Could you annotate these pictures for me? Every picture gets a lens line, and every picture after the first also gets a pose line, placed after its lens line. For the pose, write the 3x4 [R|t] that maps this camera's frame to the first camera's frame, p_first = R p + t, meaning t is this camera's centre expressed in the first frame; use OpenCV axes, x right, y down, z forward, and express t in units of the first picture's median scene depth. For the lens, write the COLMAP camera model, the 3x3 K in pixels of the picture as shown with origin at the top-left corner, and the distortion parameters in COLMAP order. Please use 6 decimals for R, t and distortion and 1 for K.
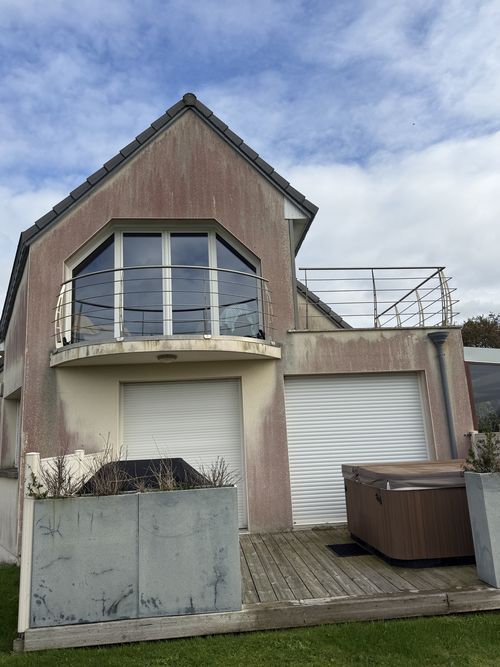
lens RADIAL K [[499.1, 0, 250.0], [0, 499.1, 333.5], [0, 0, 1]] dist [0.038488, -0.050410]
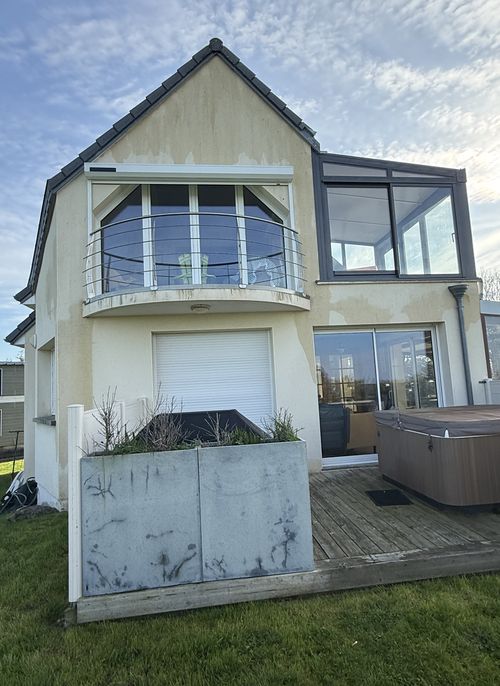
lens RADIAL K [[400.2, 0, 250.0], [0, 400.2, 343.0], [0, 0, 1]] dist [-0.003316, -0.000213]
pose [[0.999206, -0.000740, 0.039838, -0.157213], [-0.003295, 0.994868, 0.101125, 0.058845], [-0.039708, -0.101176, 0.994076, 0.305623]]
